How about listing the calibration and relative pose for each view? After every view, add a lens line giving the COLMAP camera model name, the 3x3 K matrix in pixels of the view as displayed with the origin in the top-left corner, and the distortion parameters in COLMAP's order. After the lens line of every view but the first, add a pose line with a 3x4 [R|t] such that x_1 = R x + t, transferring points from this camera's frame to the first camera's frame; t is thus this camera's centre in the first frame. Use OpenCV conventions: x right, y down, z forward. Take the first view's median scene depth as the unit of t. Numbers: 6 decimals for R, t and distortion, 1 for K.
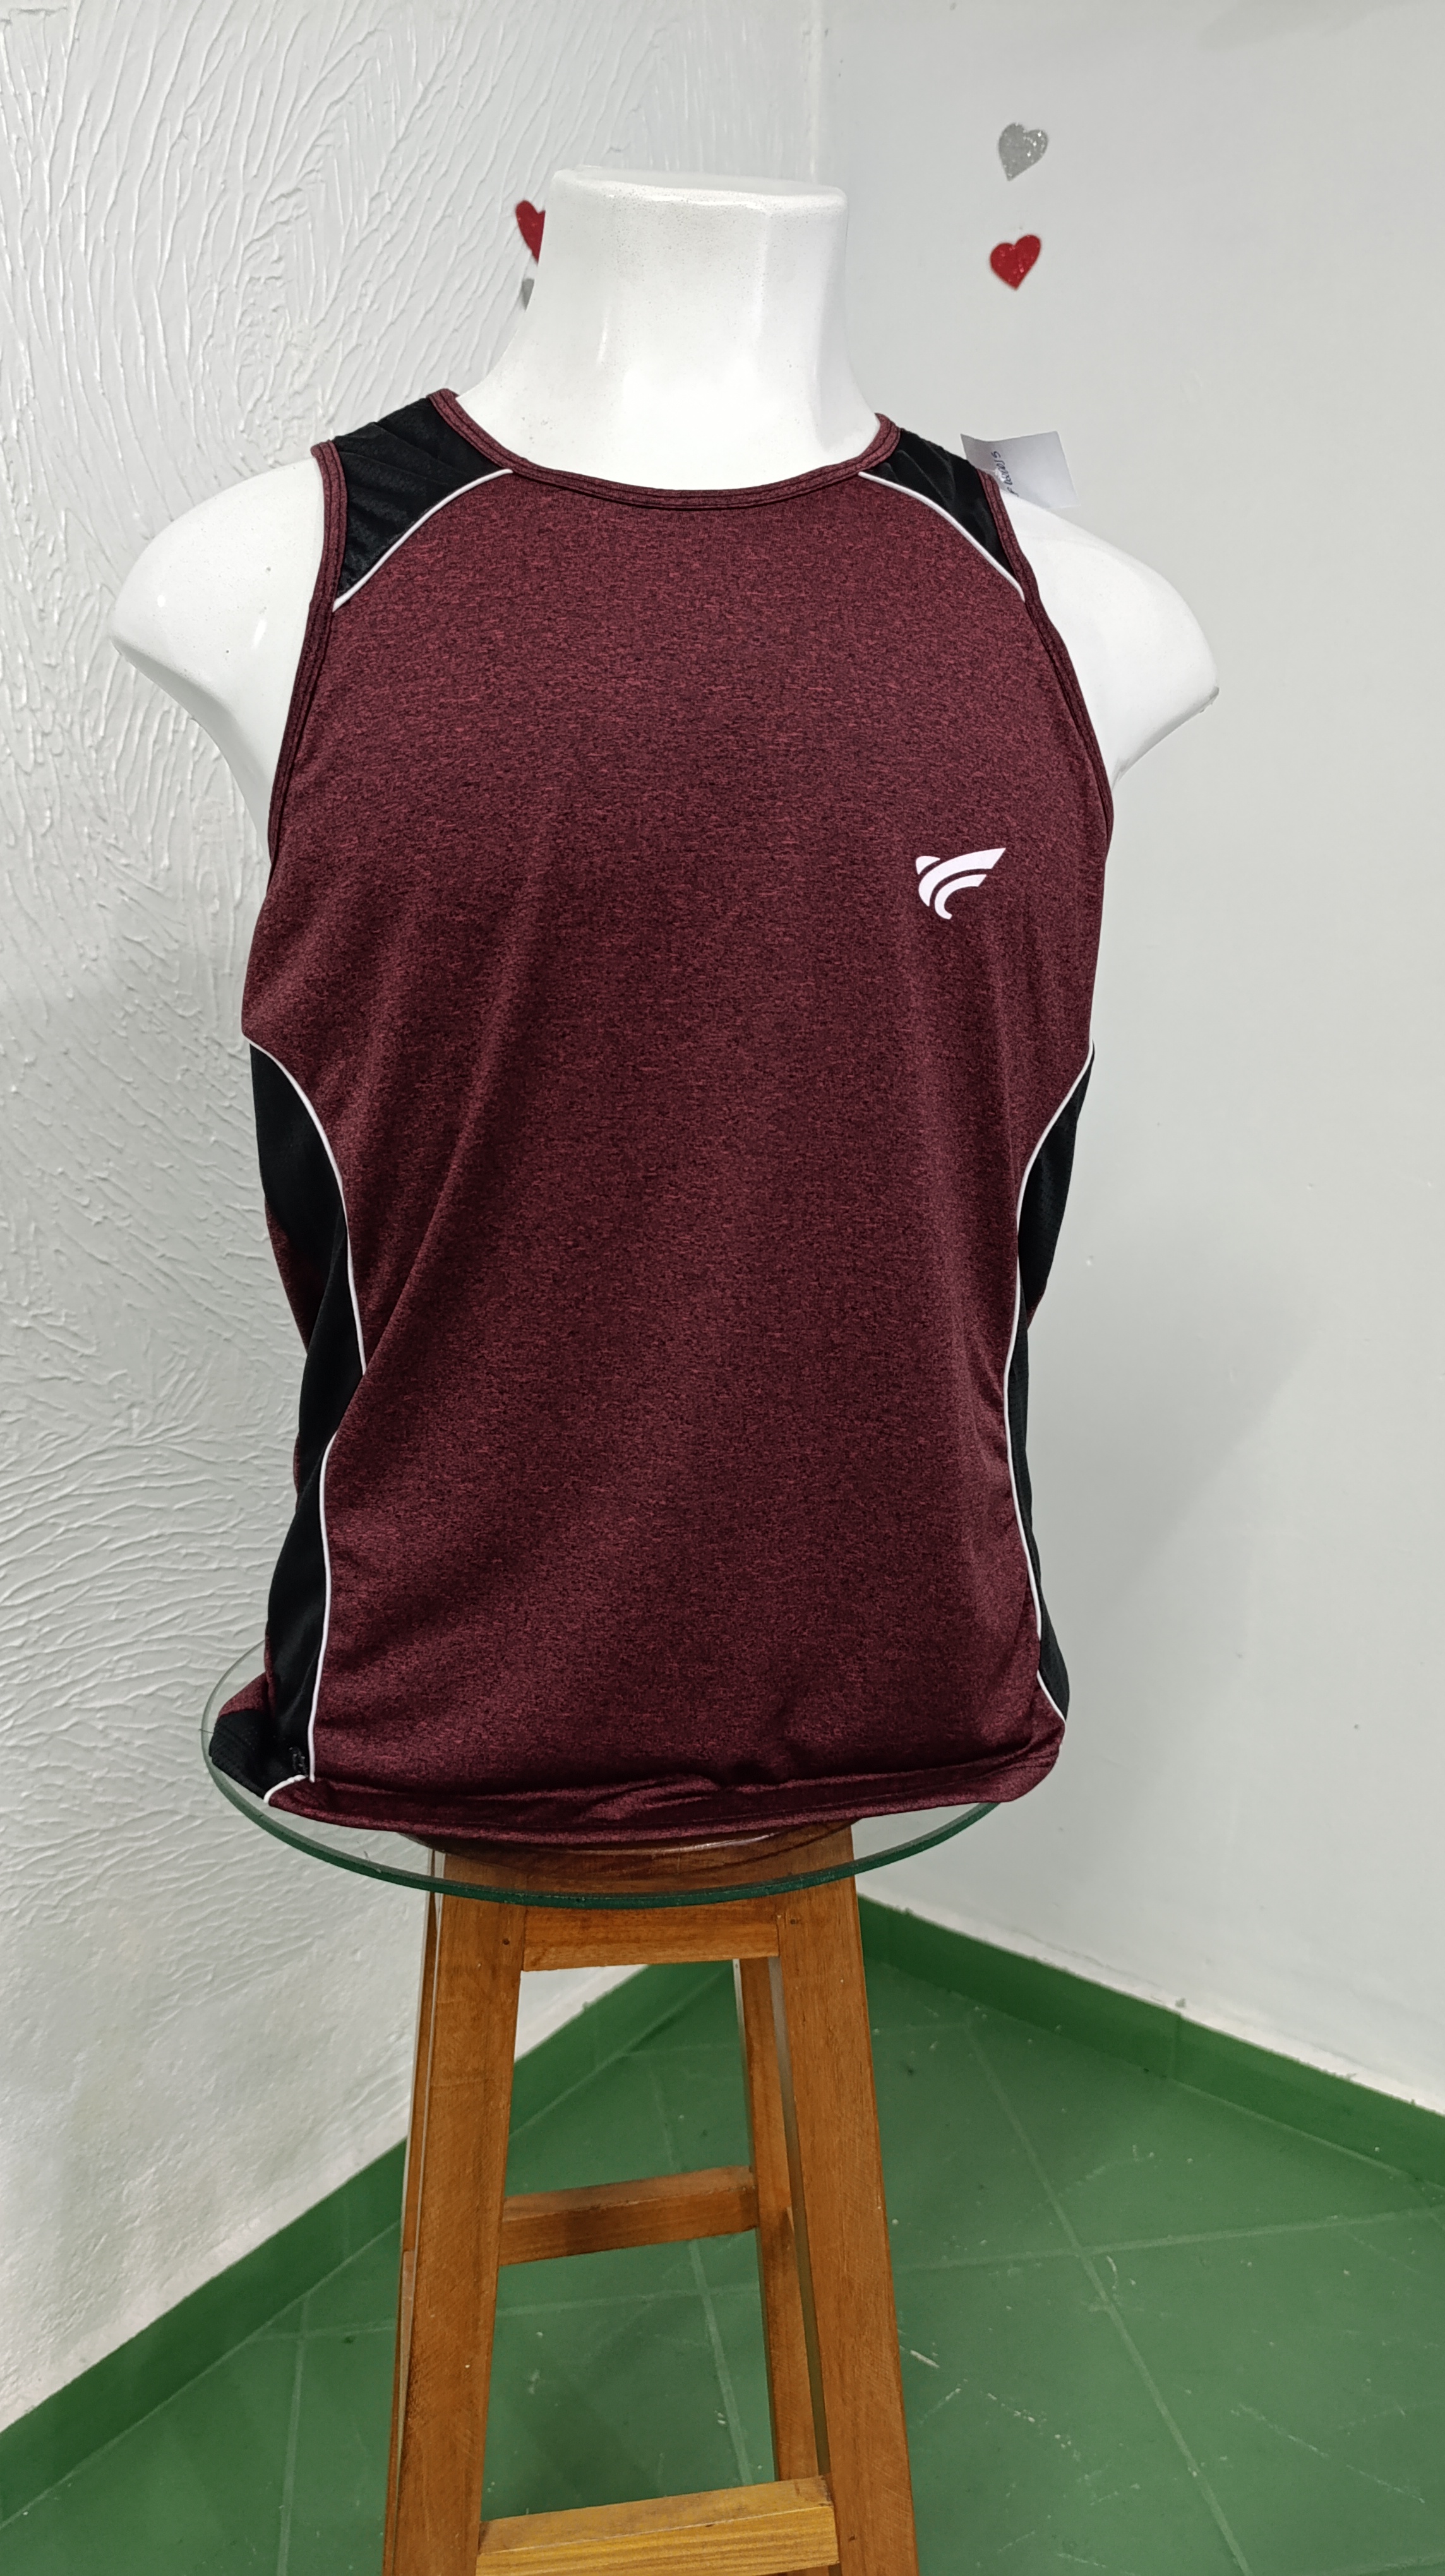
lens RADIAL K [[1800.6, 0, 714.8], [0, 1800.6, 1279.2], [0, 0, 1]] dist [0.008822, -0.033437]
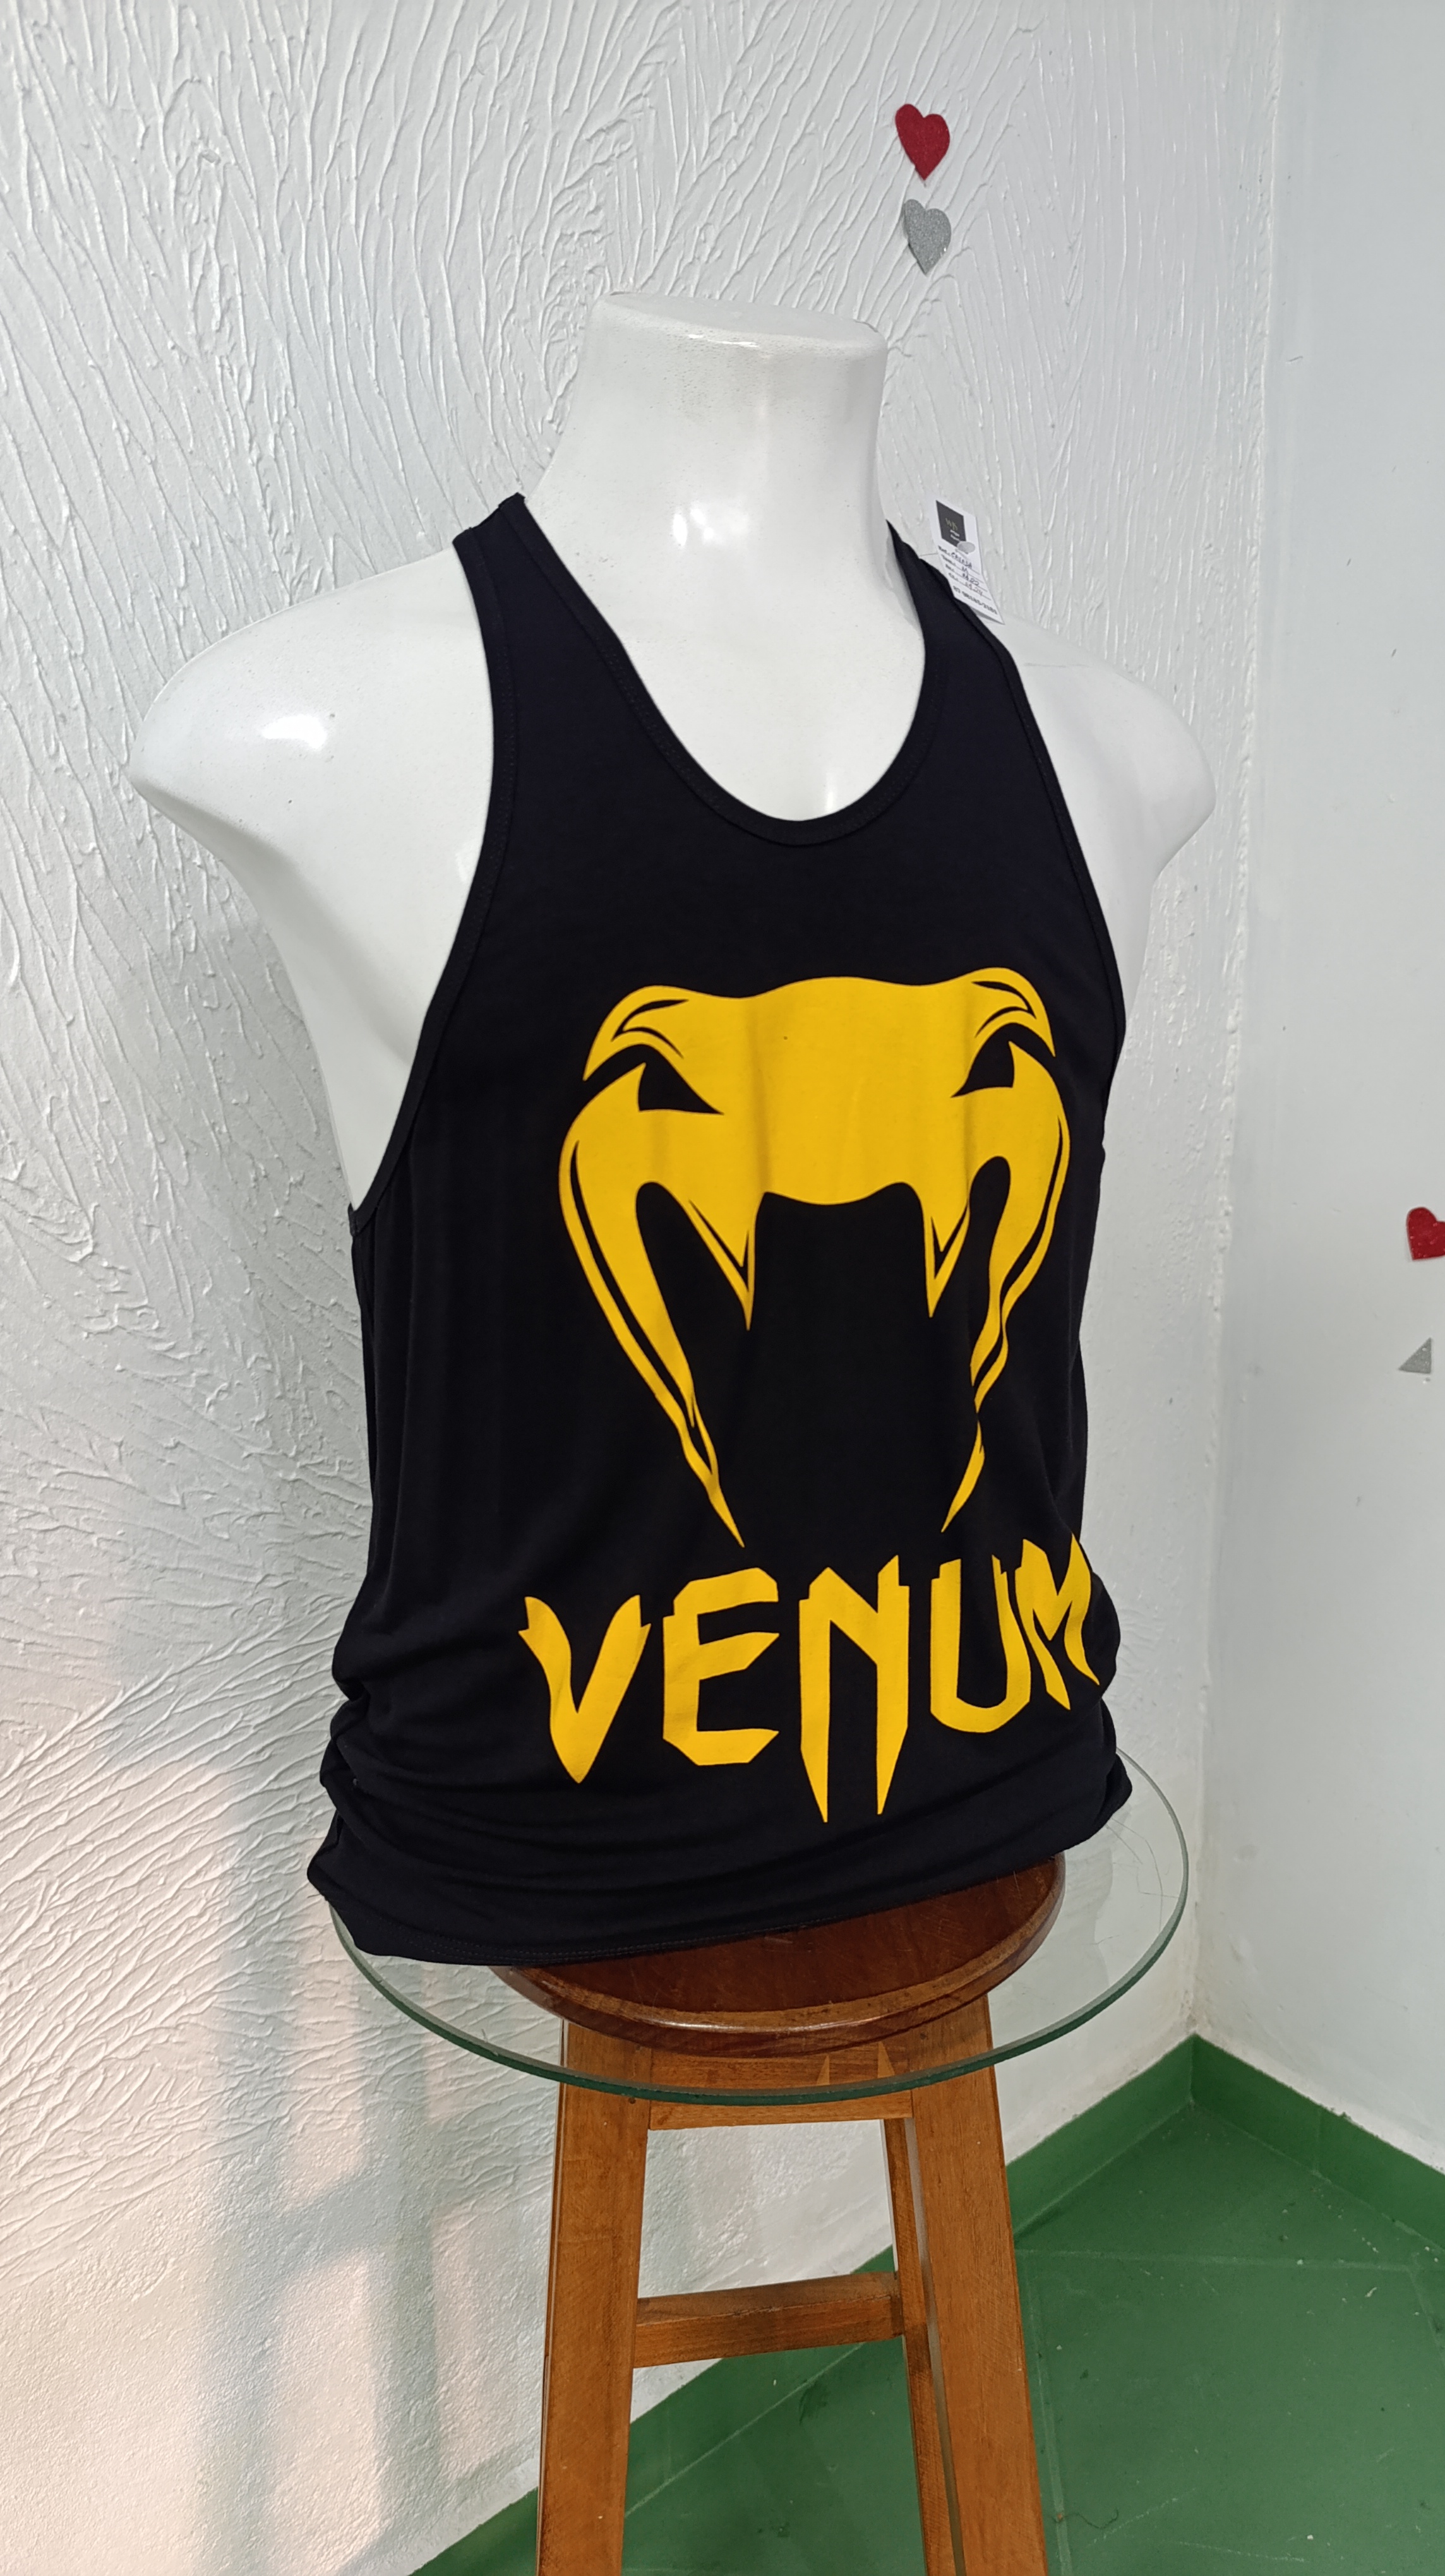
lens RADIAL K [[1800.6, 0, 741.9], [0, 1800.6, 1279.5], [0, 0, 1]] dist [0.008822, -0.033437]
pose [[0.971665, 0.024809, -0.235055, 0.032168], [-0.018034, 0.999359, 0.030928, -0.096581], [0.235672, -0.025813, 0.971490, 0.190389]]
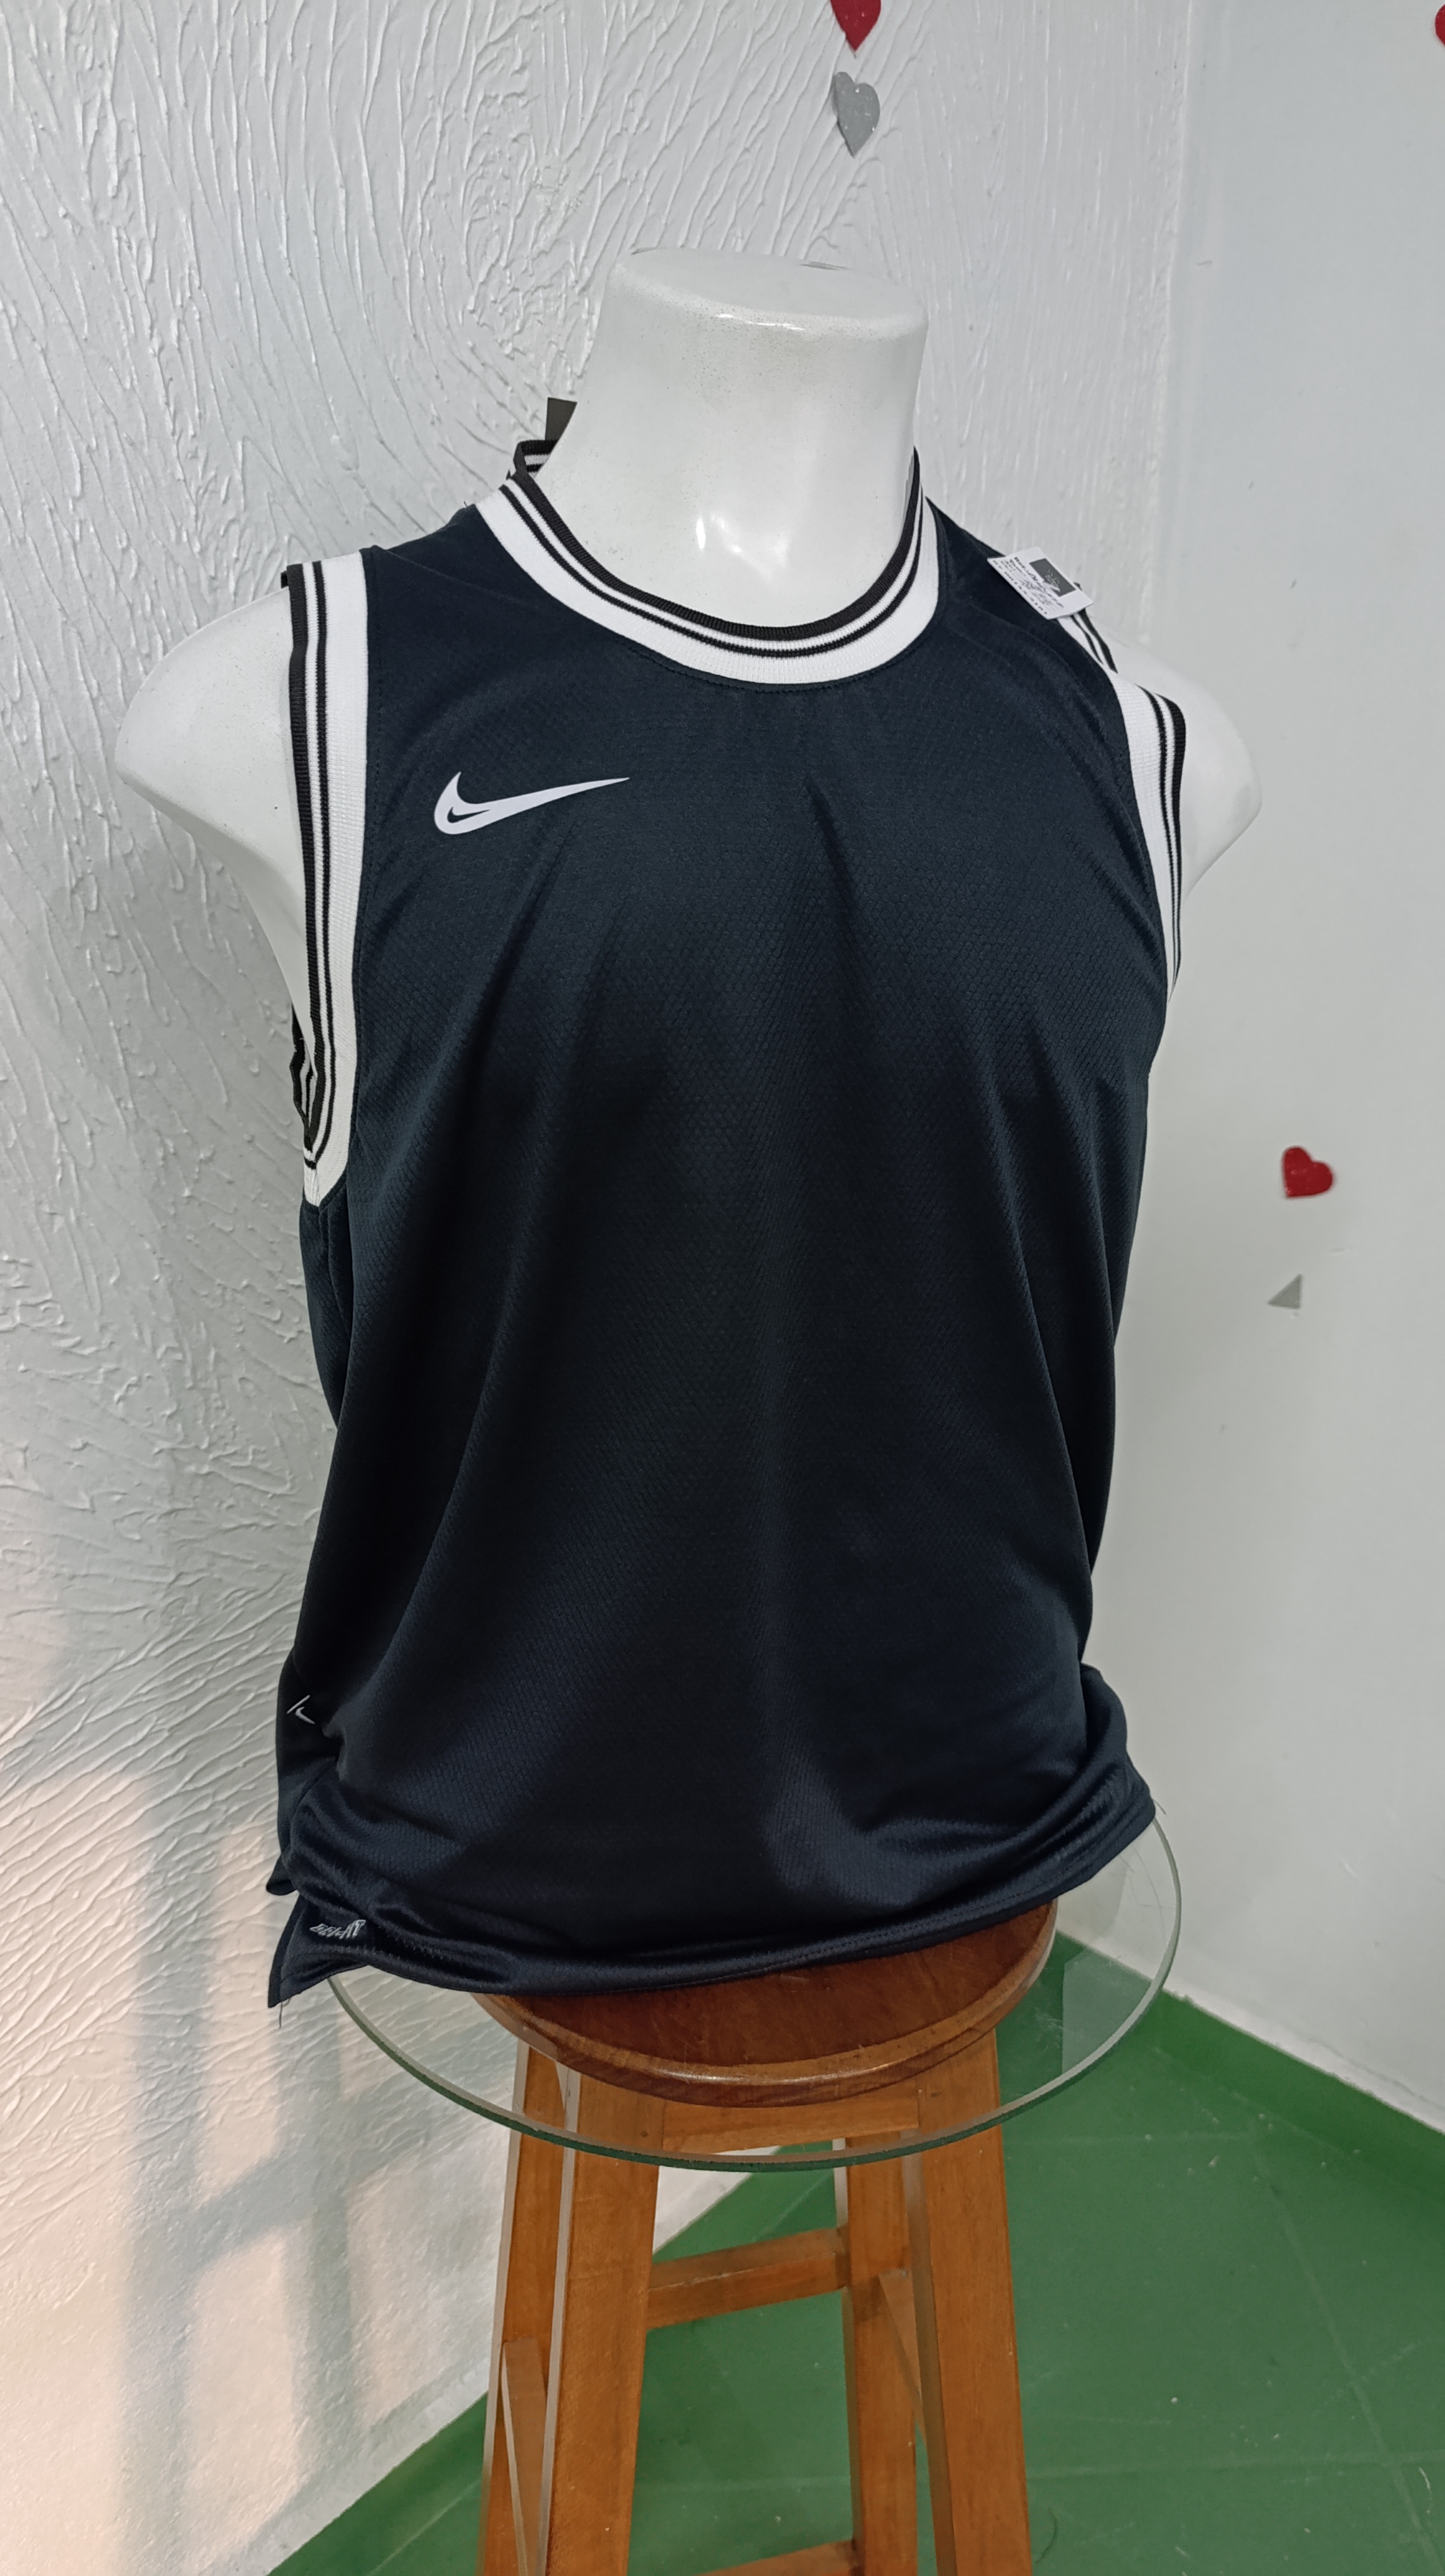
lens RADIAL K [[1800.6, 0, 748.6], [0, 1800.6, 1295.5], [0, 0, 1]] dist [0.008822, -0.033437]
pose [[0.994407, 0.039107, -0.098105, -0.054674], [-0.027077, 0.992273, 0.121085, -0.151756], [0.102082, -0.117751, 0.987782, 0.208697]]
